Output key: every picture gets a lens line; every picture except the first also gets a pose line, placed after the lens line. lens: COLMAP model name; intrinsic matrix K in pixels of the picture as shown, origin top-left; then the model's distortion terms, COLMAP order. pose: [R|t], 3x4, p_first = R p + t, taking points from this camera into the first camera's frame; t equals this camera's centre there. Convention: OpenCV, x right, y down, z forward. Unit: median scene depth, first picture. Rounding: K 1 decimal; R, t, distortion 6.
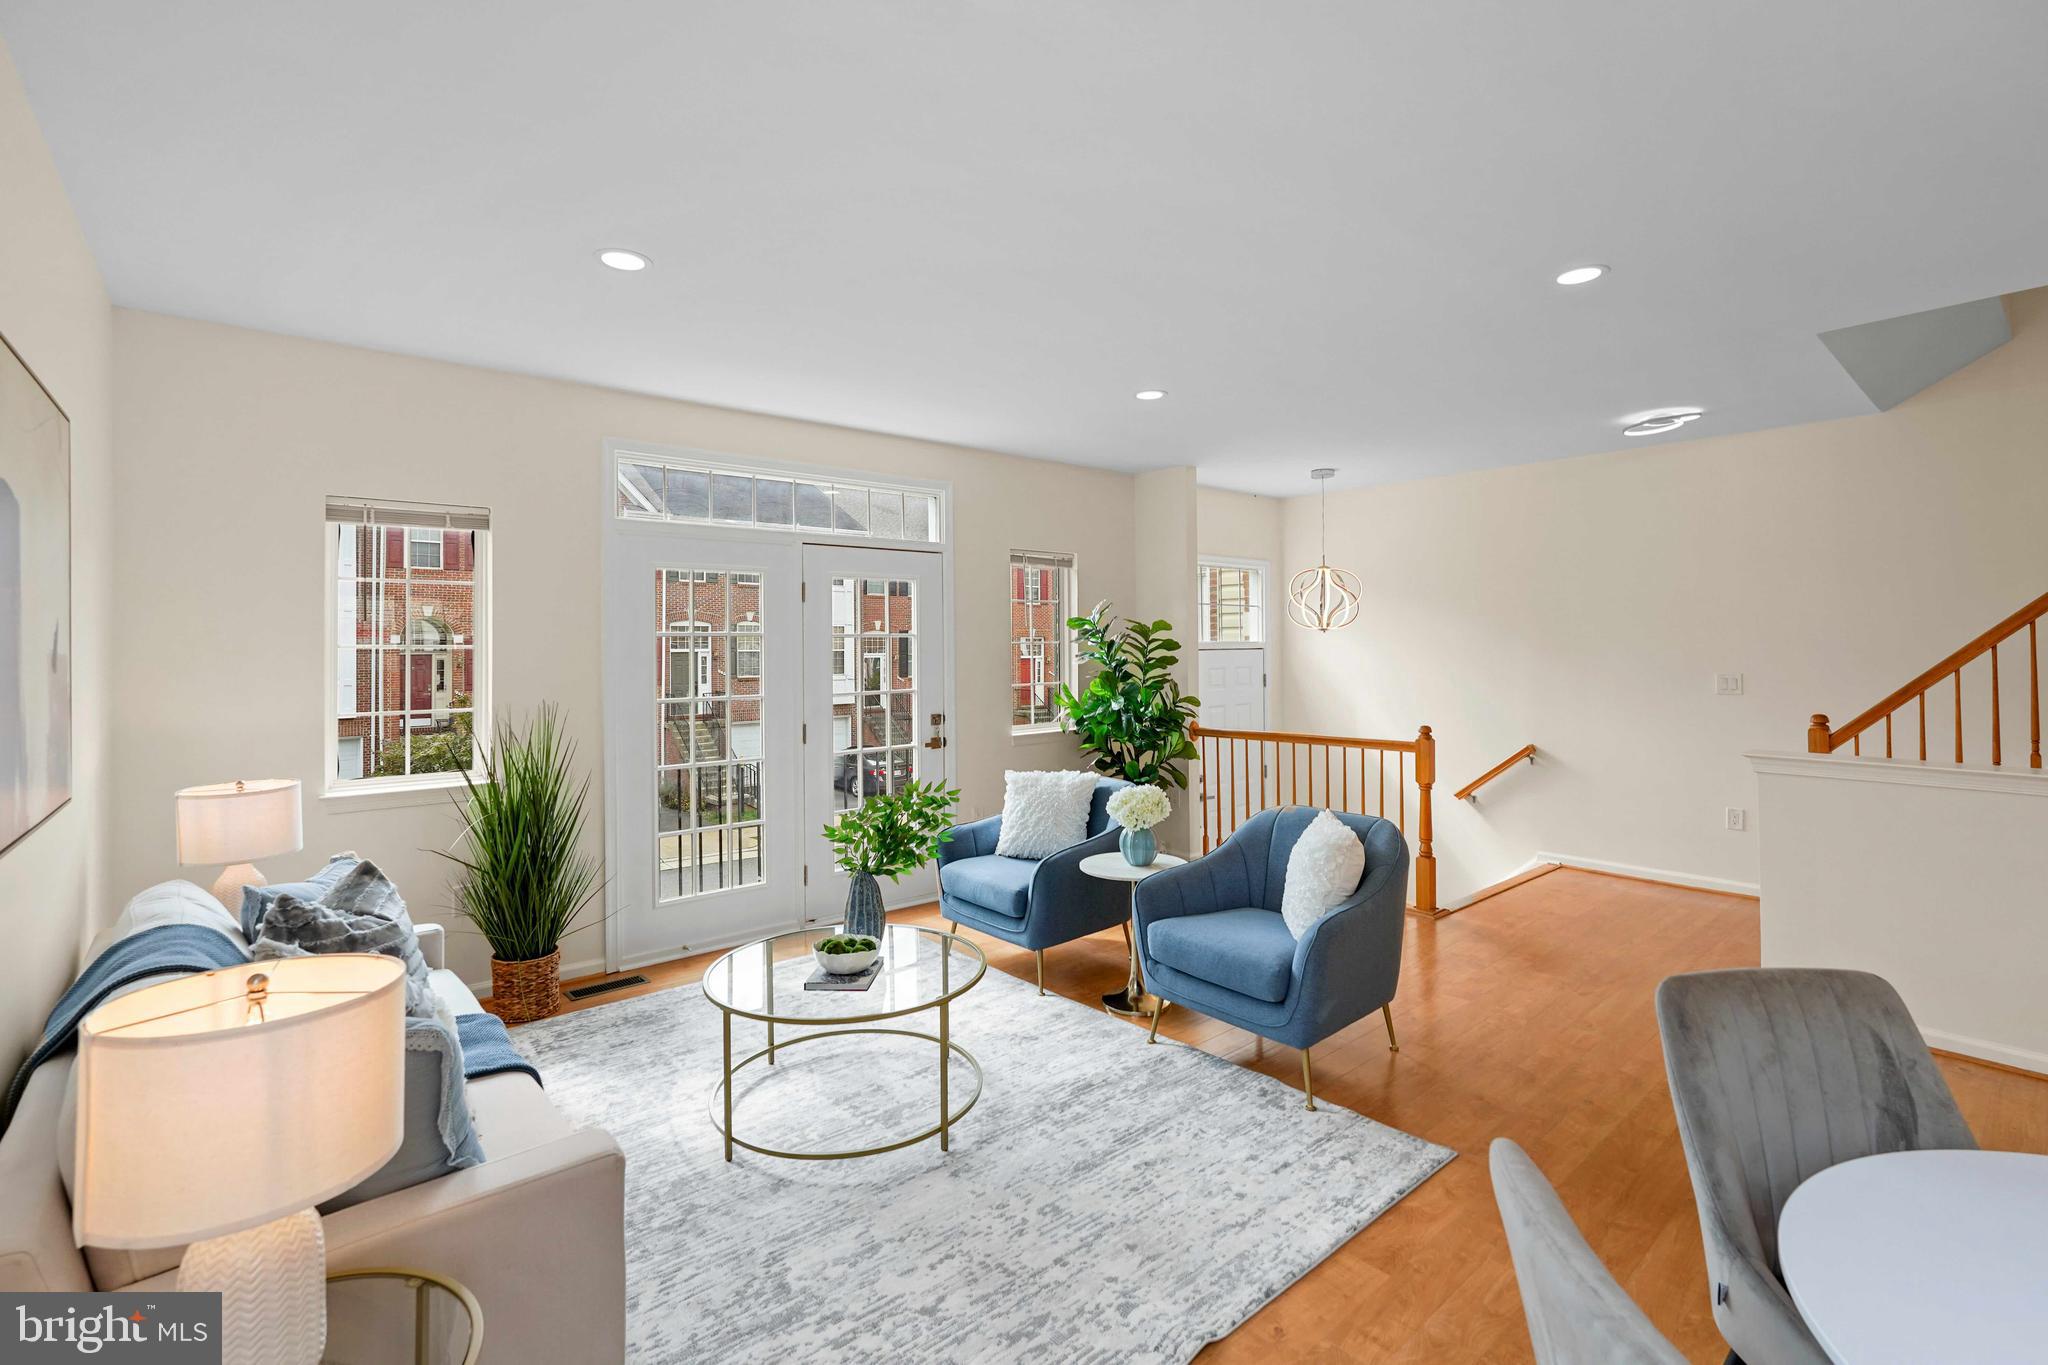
lens RADIAL K [[921.4, 0, 1035.3], [0, 921.4, 619.1], [0, 0, 1]] dist [-0.002865, 0.003330]
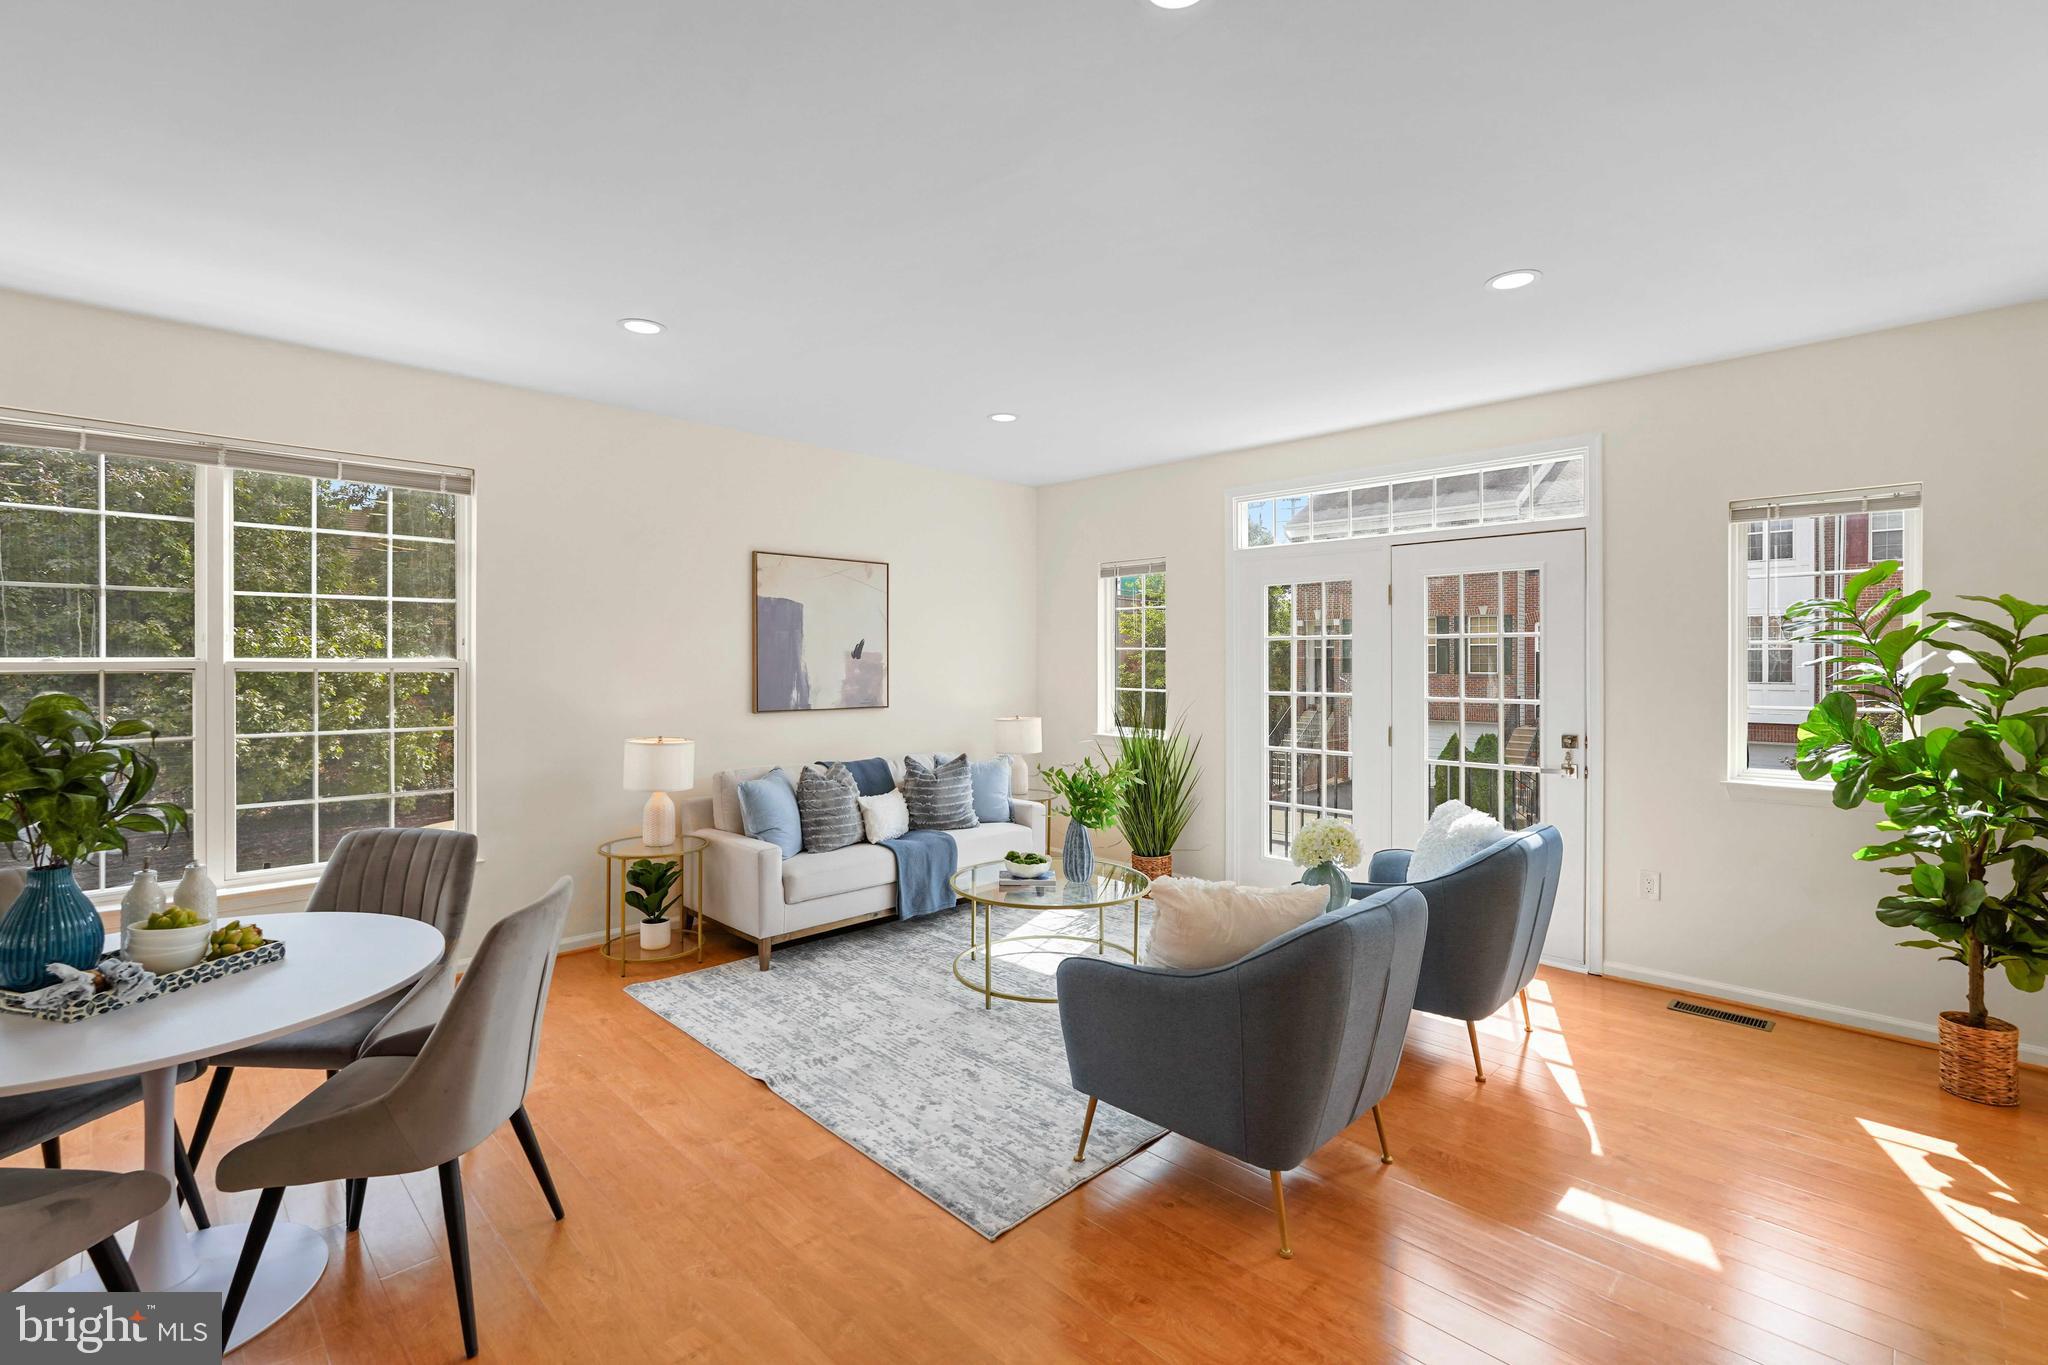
lens RADIAL K [[921.4, 0, 1021.3], [0, 921.4, 657.8], [0, 0, 1]] dist [-0.002865, 0.003330]
pose [[0.065926, 0.009153, -0.997783, 0.817090], [0.029144, 0.999514, 0.011095, 0.018746], [0.997399, -0.029810, 0.065627, 0.614002]]
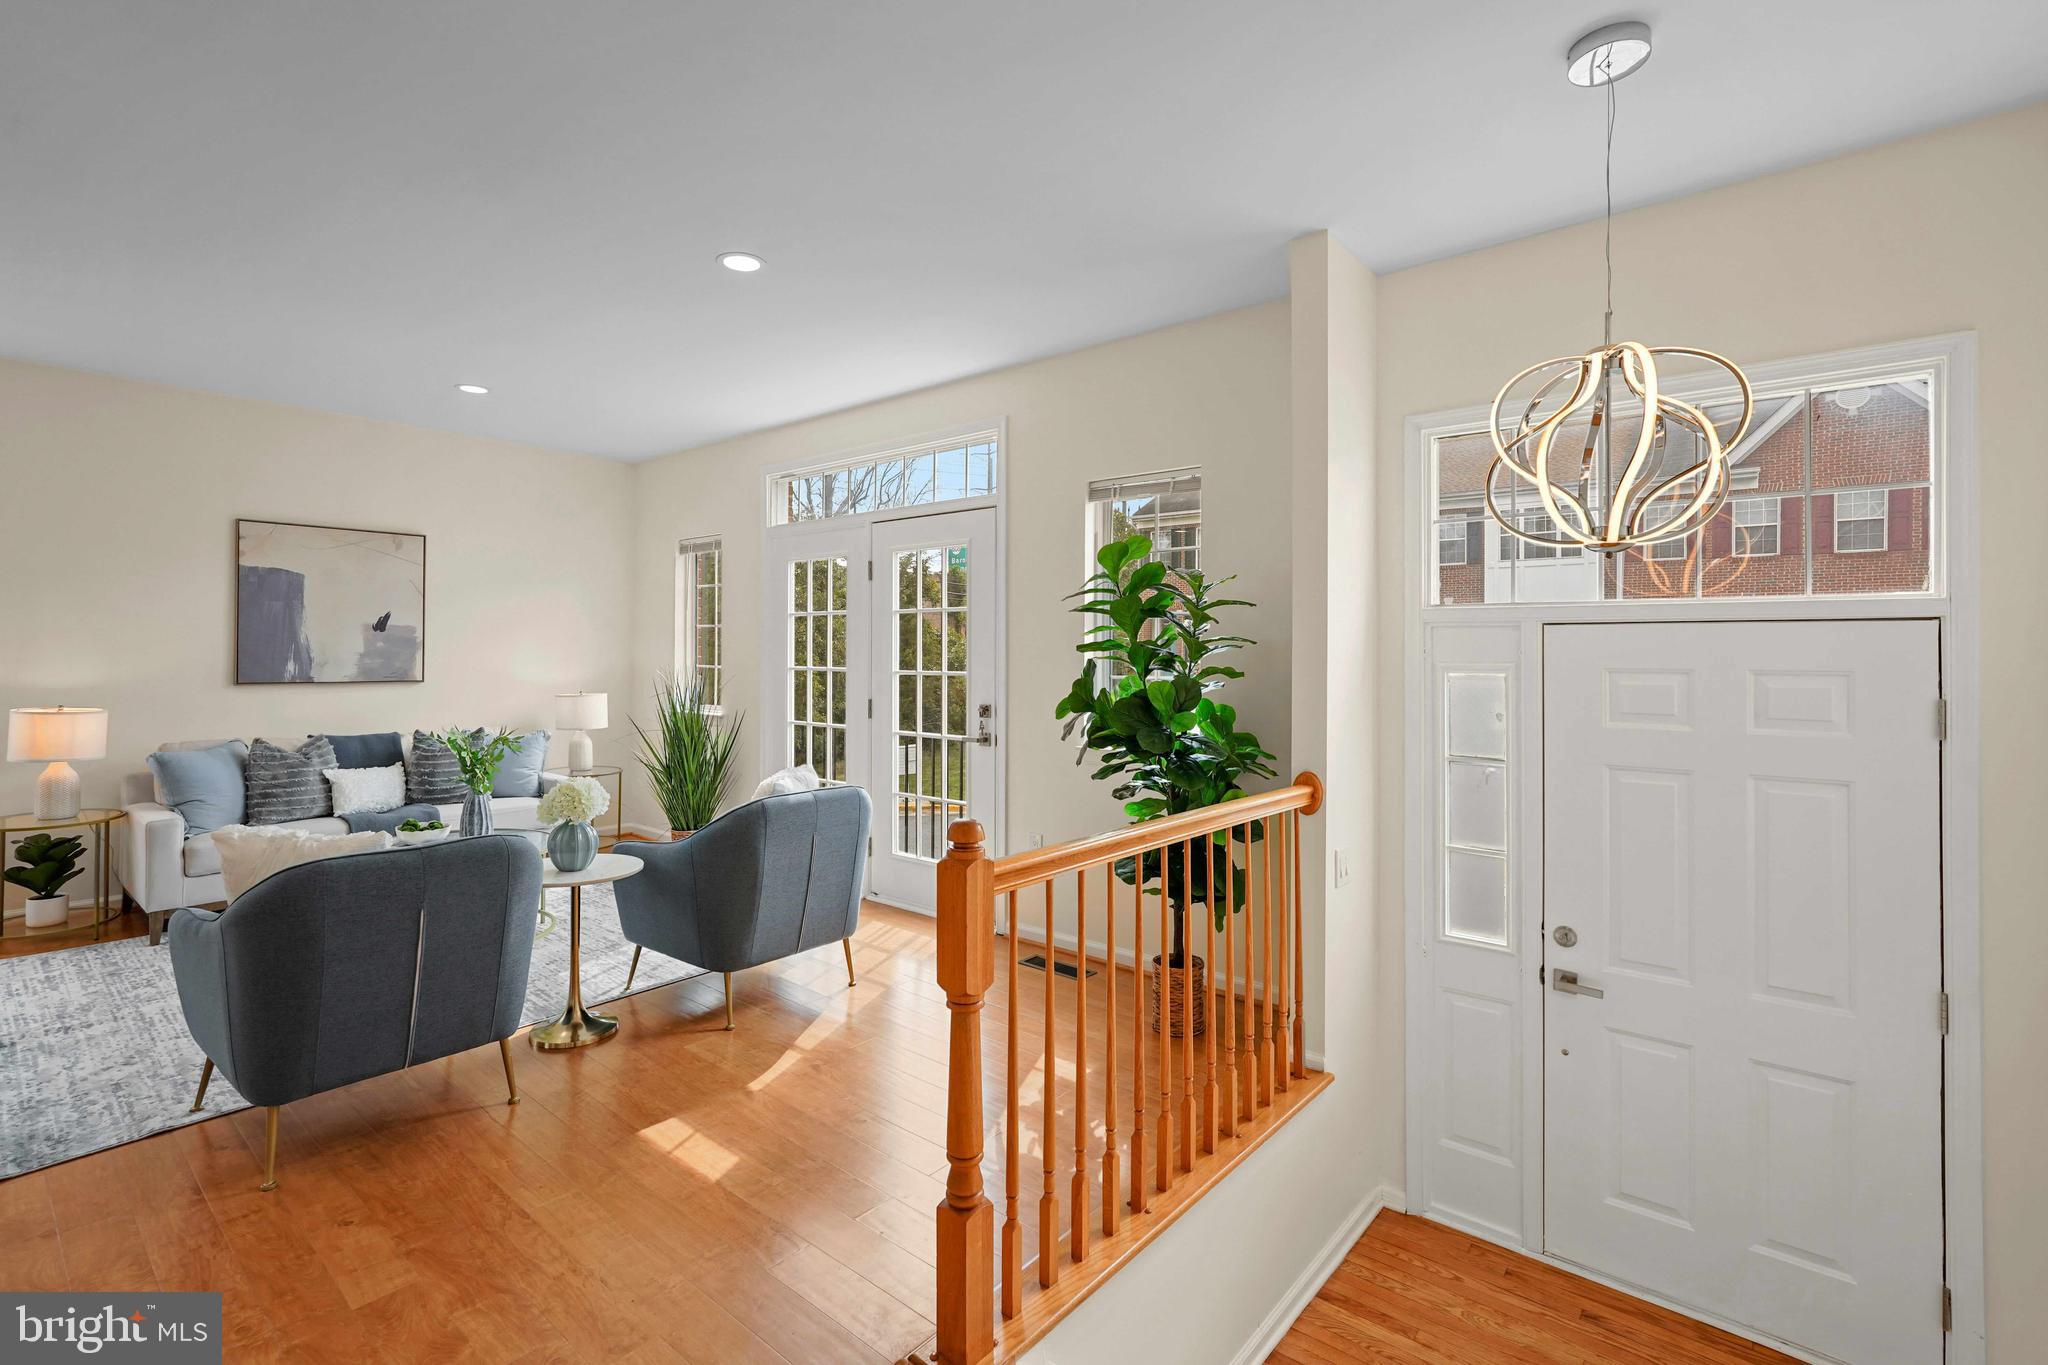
lens RADIAL K [[921.4, 0, 1007.4], [0, 921.4, 646.5], [0, 0, 1]] dist [-0.002865, 0.003330]
pose [[0.150065, 0.005974, -0.988658, 0.901809], [0.021886, 0.999717, 0.009363, 0.055538], [0.988434, -0.023042, 0.149892, 1.138867]]
